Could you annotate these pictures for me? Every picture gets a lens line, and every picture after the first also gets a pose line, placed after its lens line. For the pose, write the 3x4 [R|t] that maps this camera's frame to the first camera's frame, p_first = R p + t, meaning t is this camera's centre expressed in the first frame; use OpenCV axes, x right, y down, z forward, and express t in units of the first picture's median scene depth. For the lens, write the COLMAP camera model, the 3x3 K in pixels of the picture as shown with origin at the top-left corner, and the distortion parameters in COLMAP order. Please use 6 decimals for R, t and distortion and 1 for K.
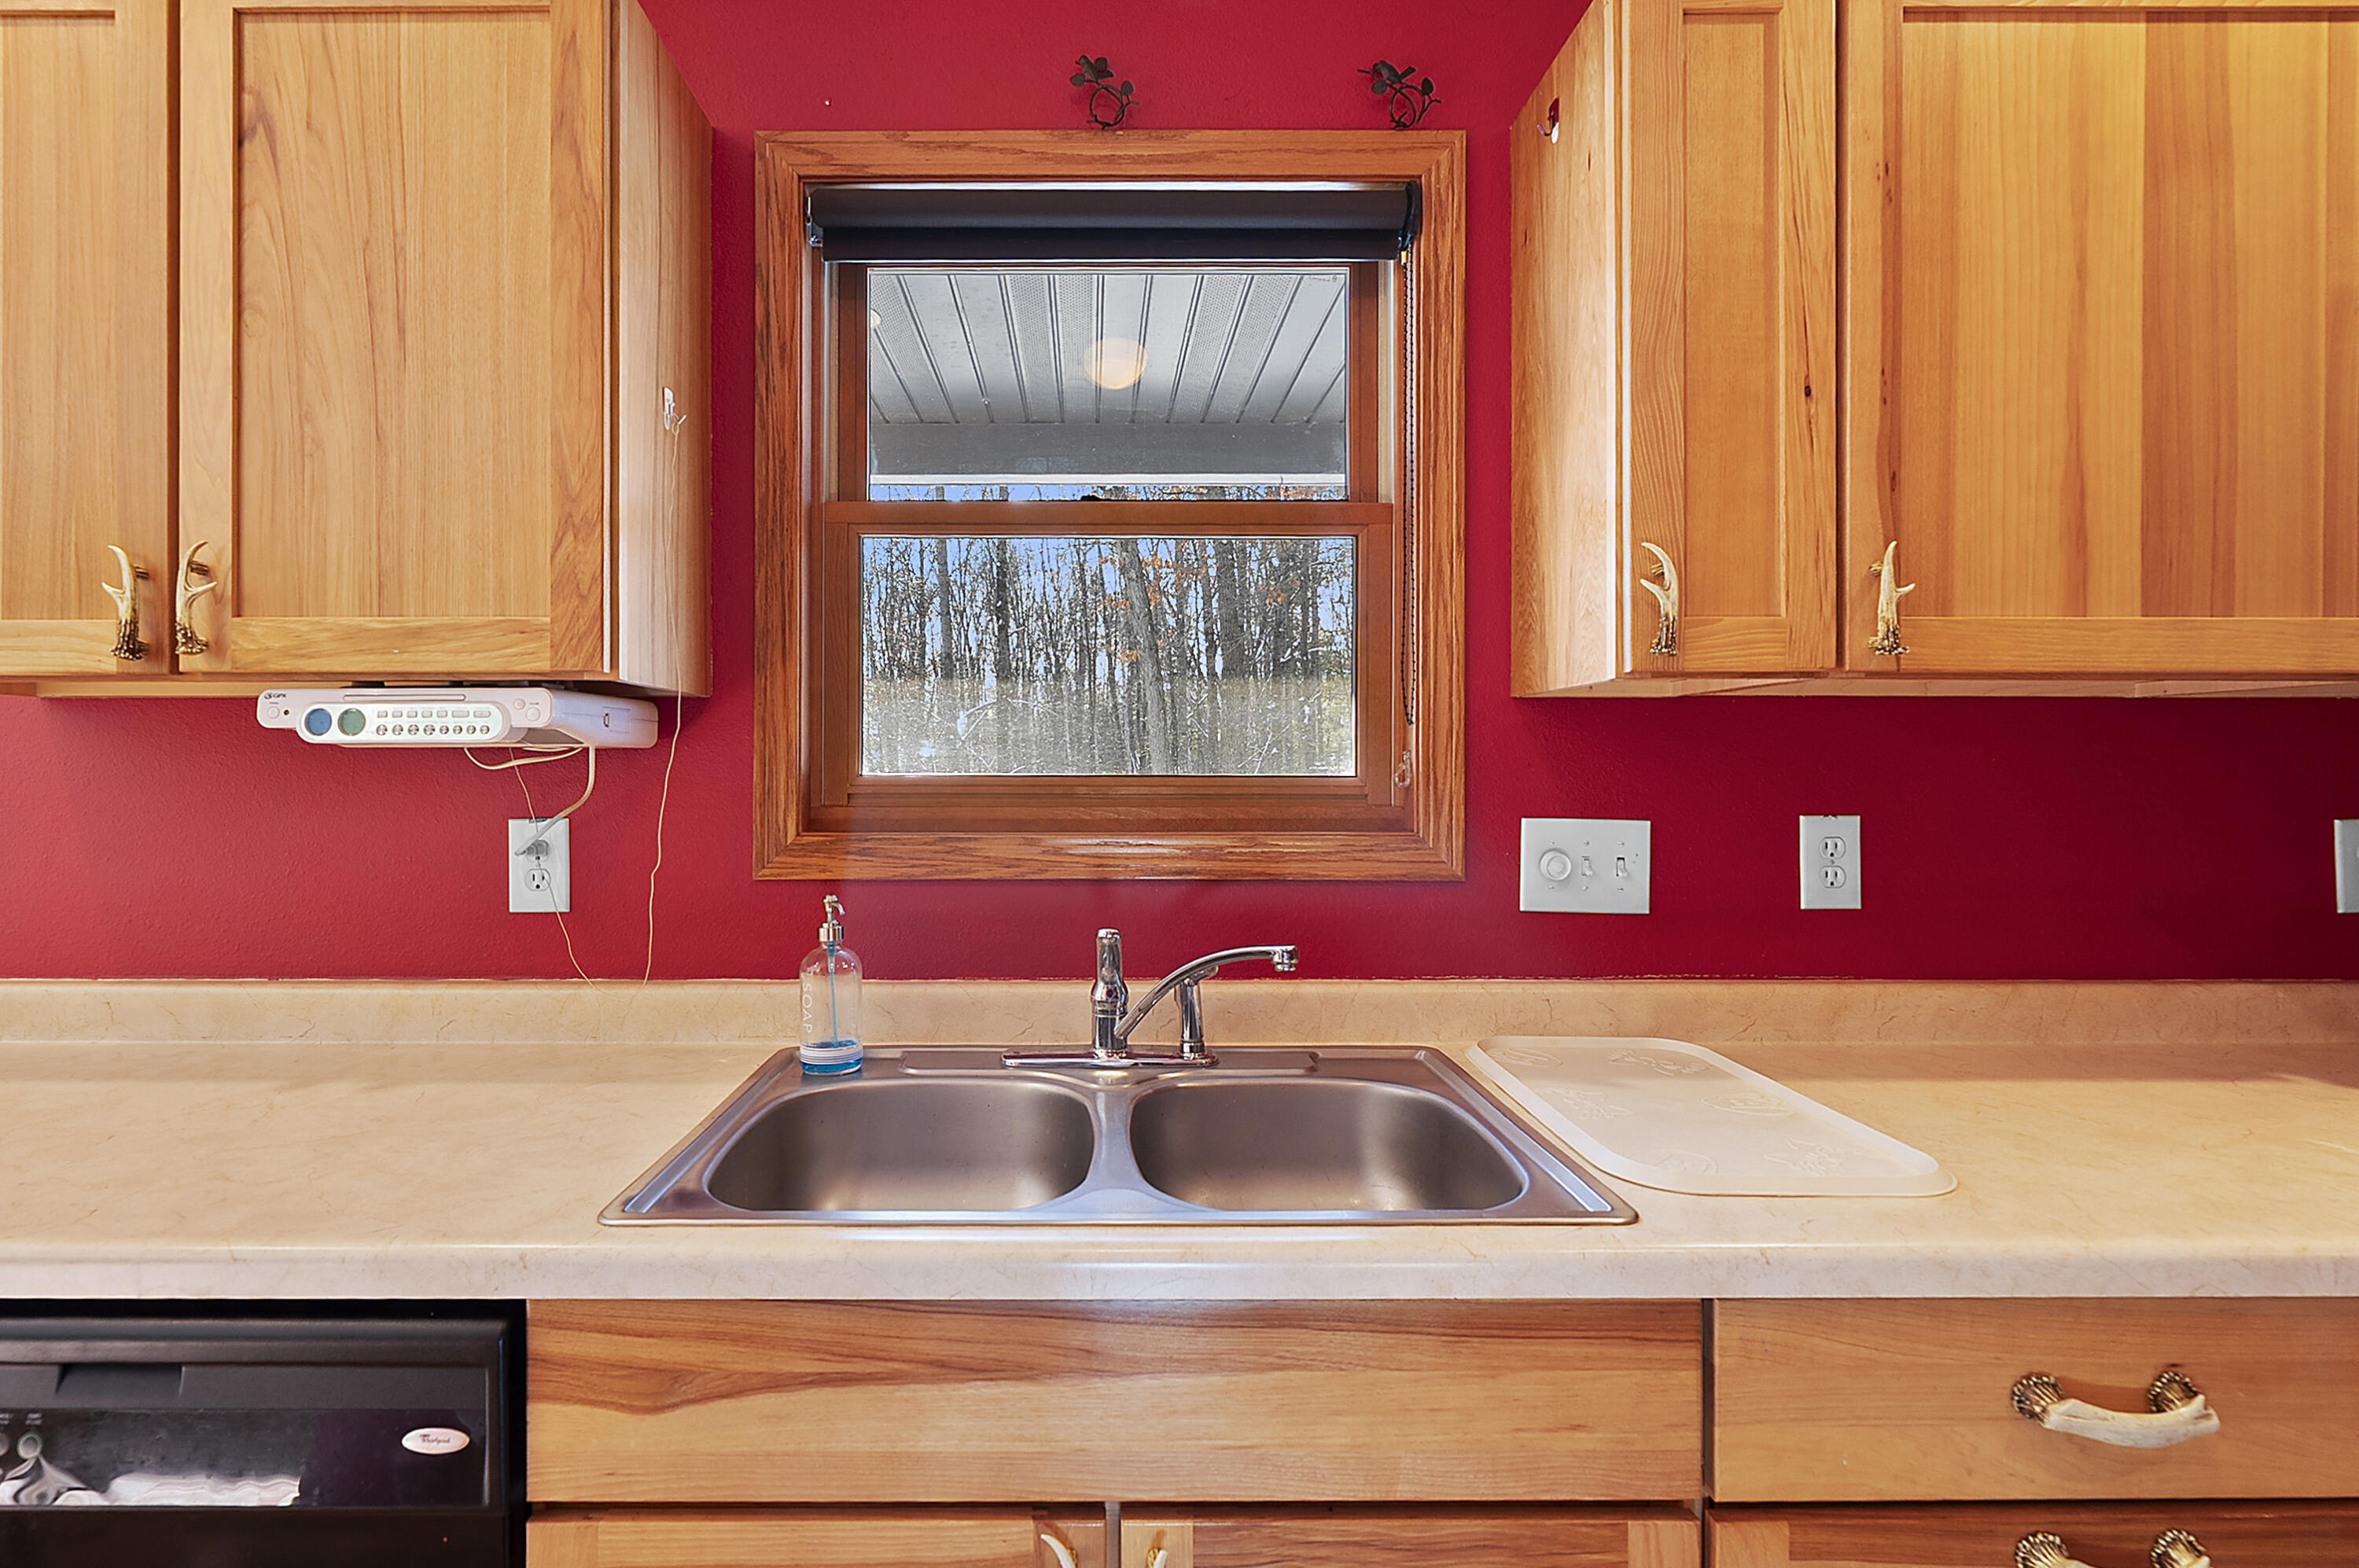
lens RADIAL K [[1145.4, 0, 1168.2], [0, 1145.4, 766.9], [0, 0, 1]] dist [-0.003315, -0.000435]
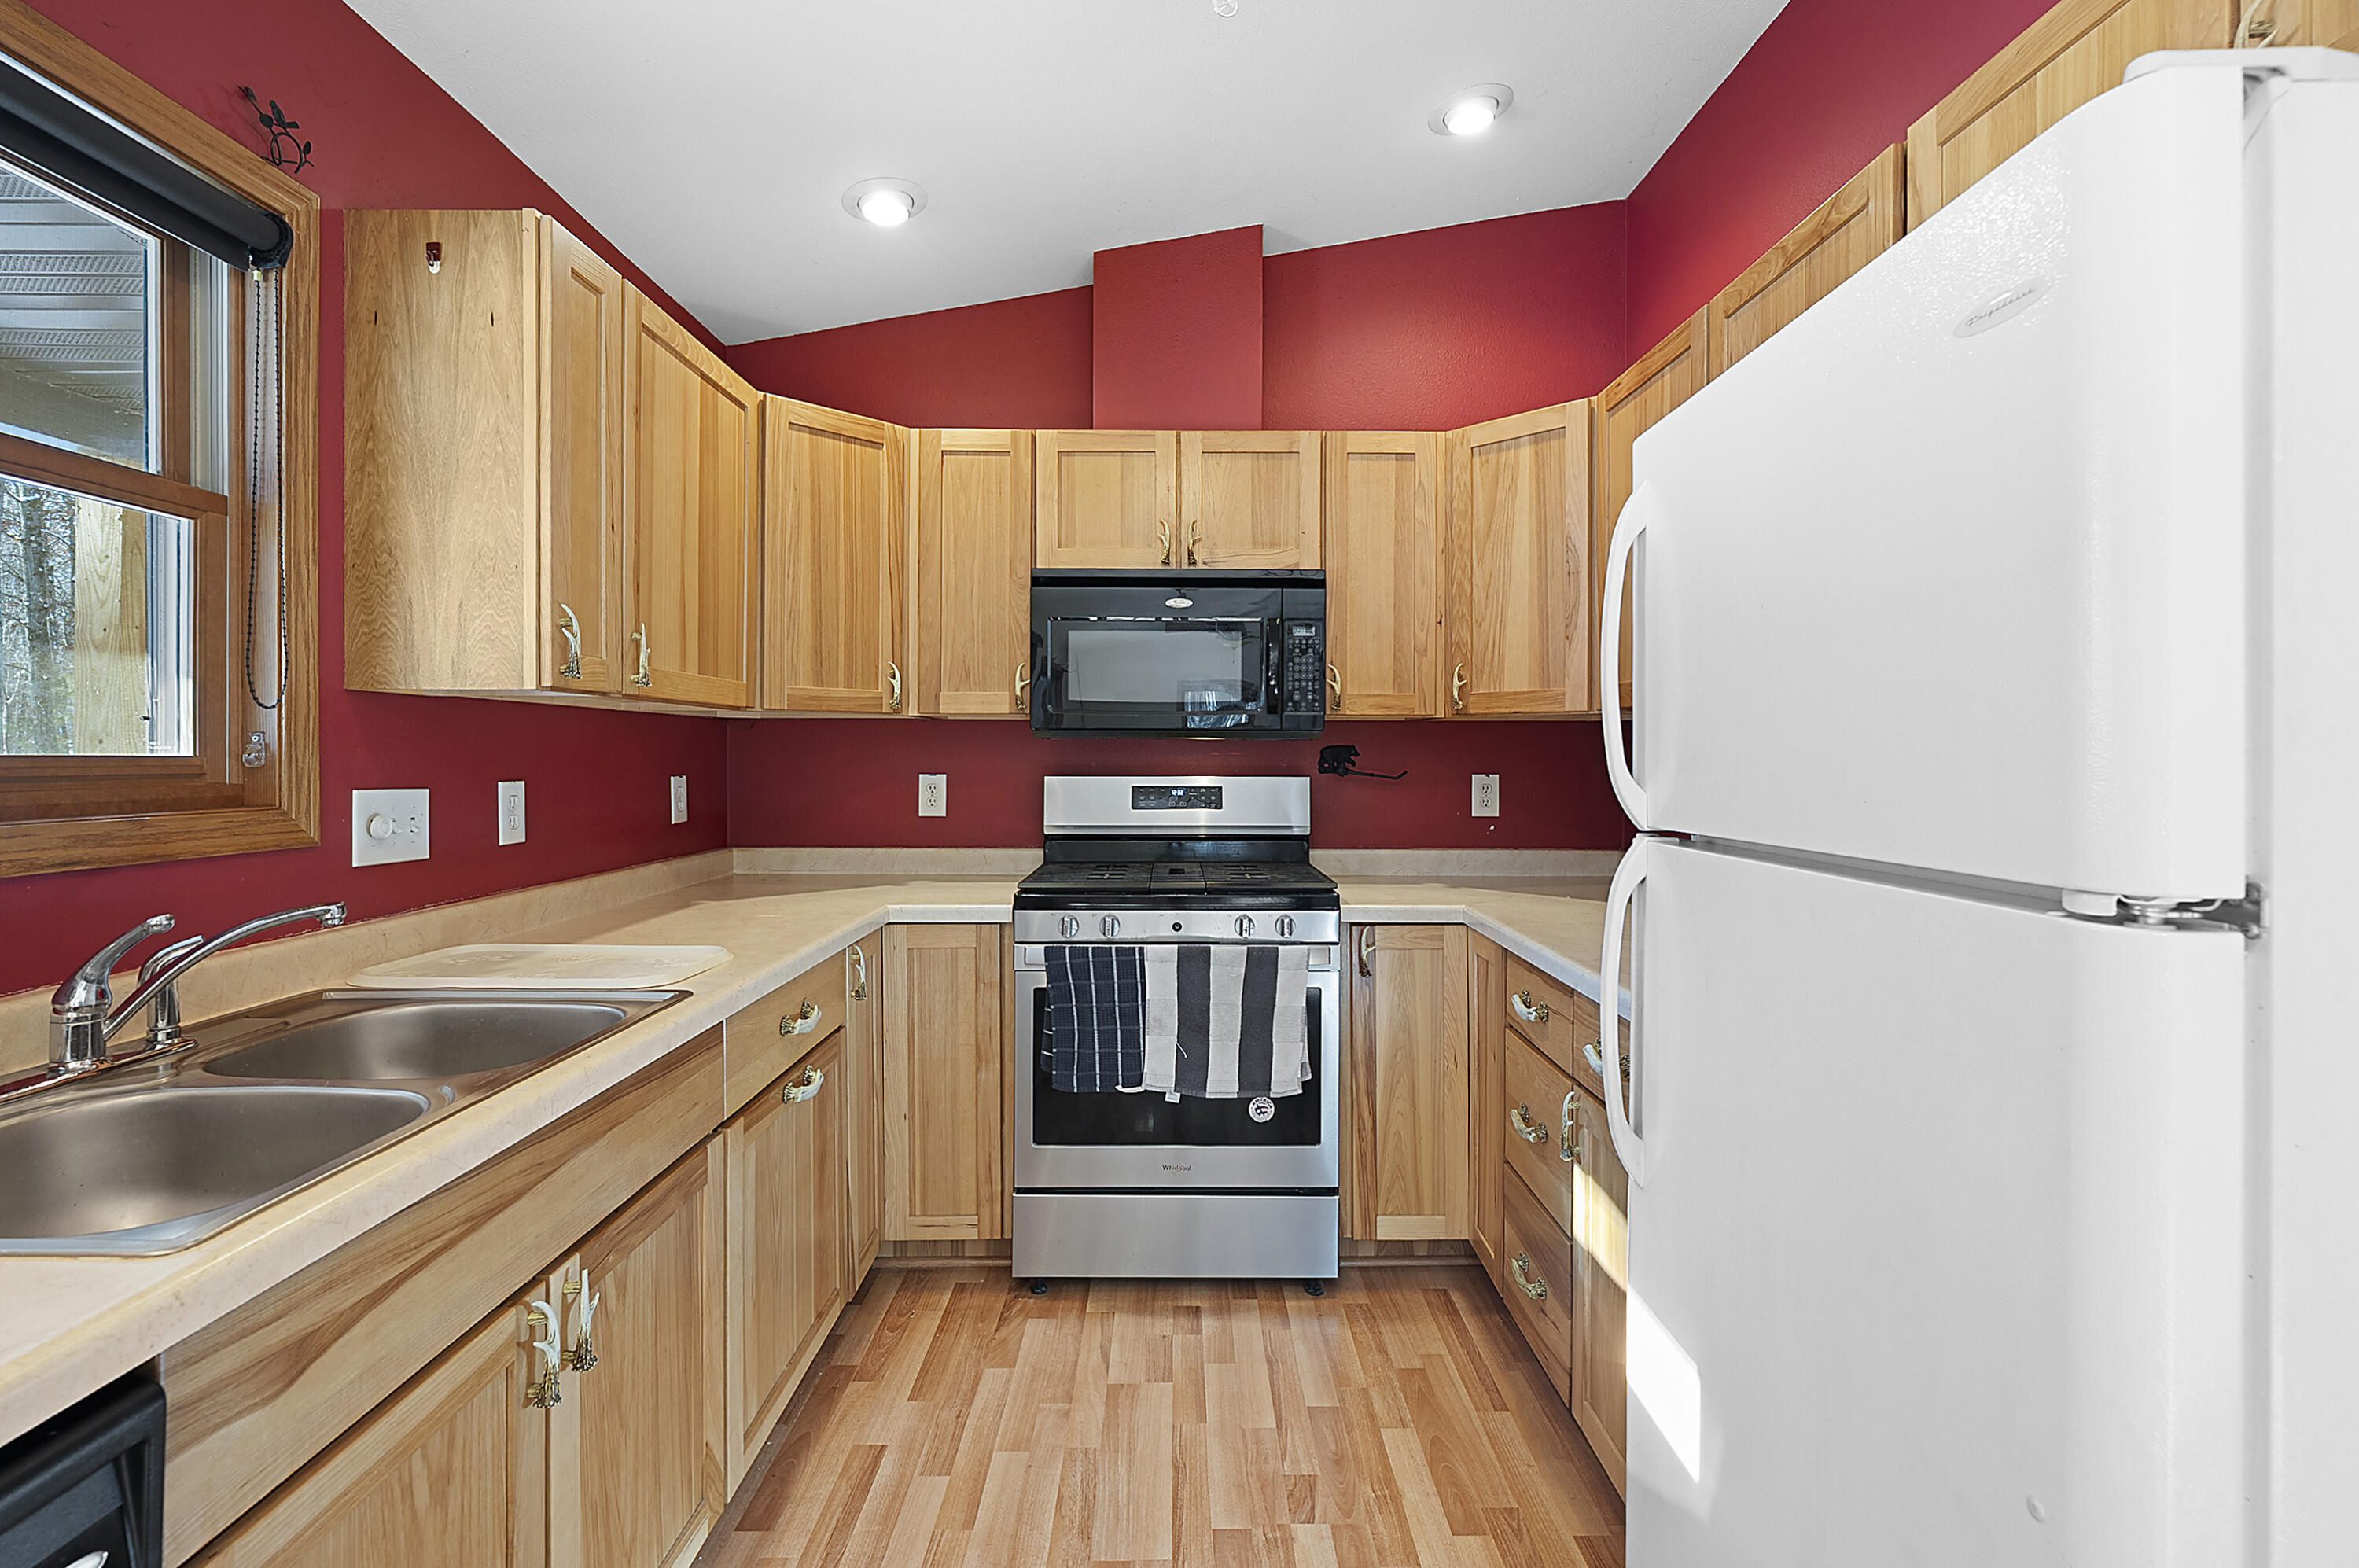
lens RADIAL K [[1145.4, 0, 1168.2], [0, 1145.4, 766.9], [0, 0, 1]] dist [-0.003315, -0.000435]
pose [[-0.005194, -0.011408, 0.999921, -0.932839], [-0.002693, 0.999931, 0.011394, 0.004417], [-0.999983, -0.002633, -0.005225, 0.152690]]
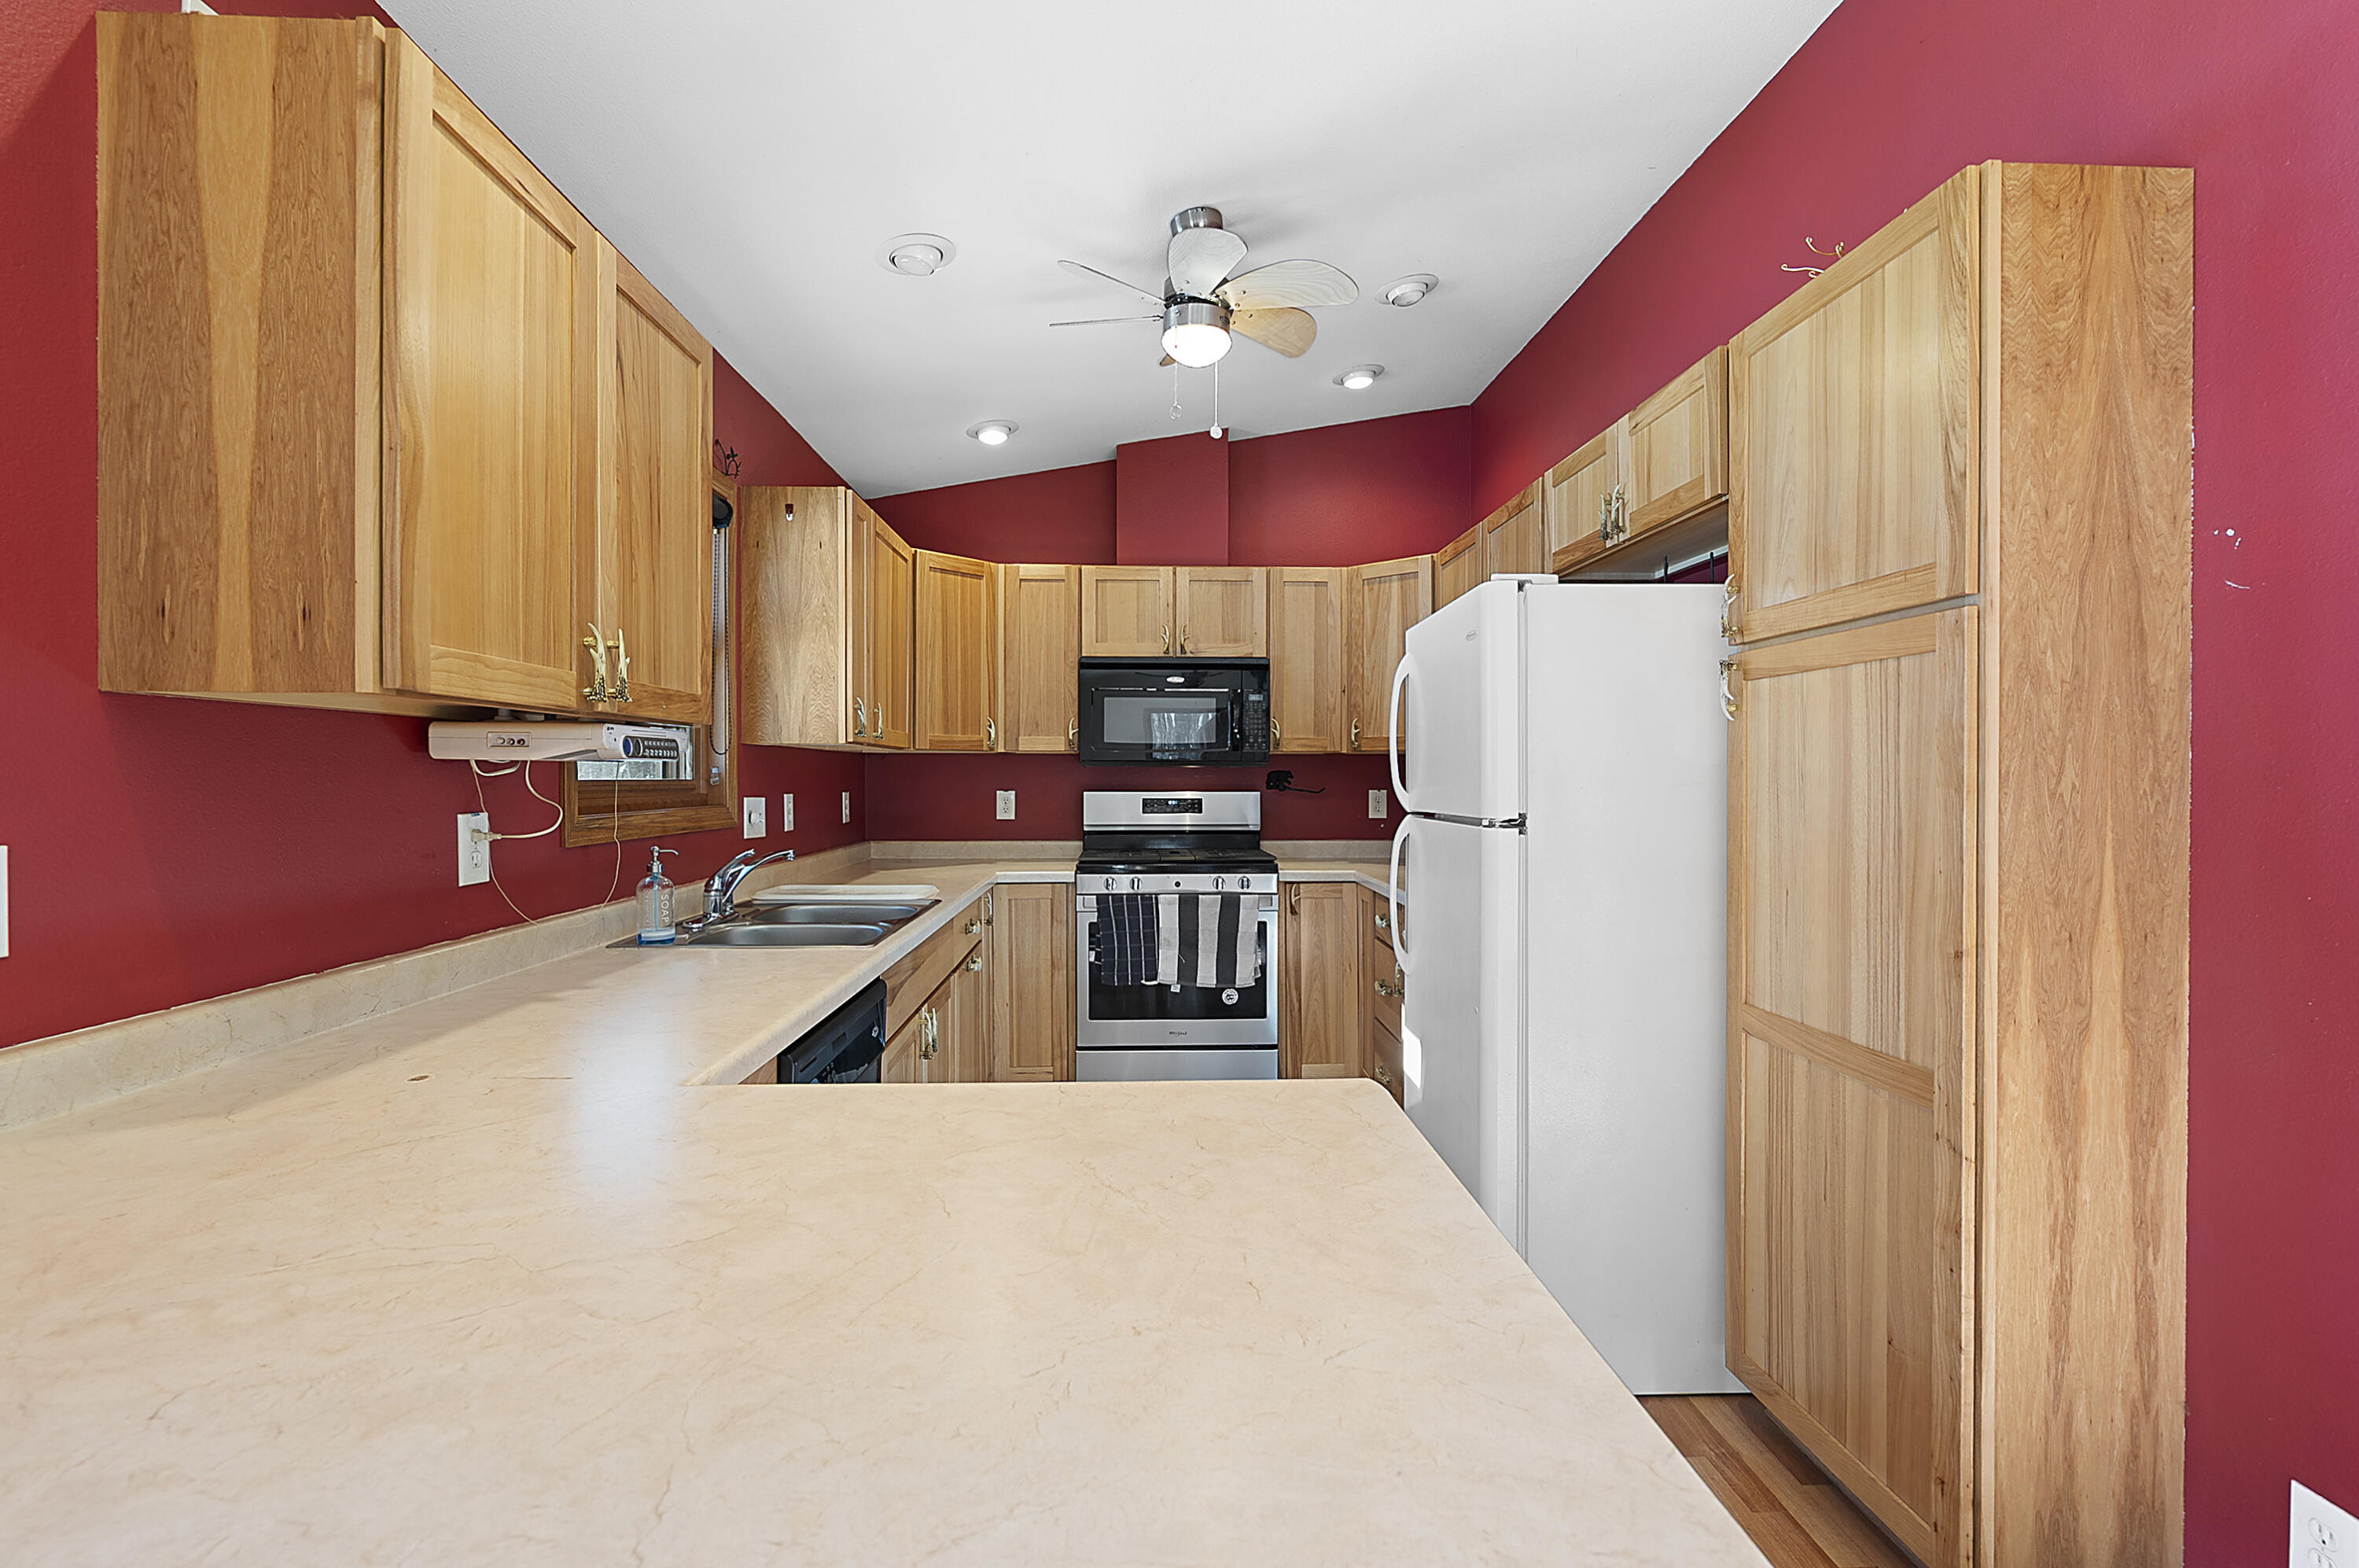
lens RADIAL K [[1055.8, 0, 1177.3], [0, 1055.8, 777.4], [0, 0, 1]] dist [-0.000658, -0.008281]
pose [[-0.044170, -0.001361, 0.999023, -1.871763], [-0.000853, 0.999999, 0.001324, 0.002221], [-0.999024, -0.000794, -0.044171, 0.254479]]
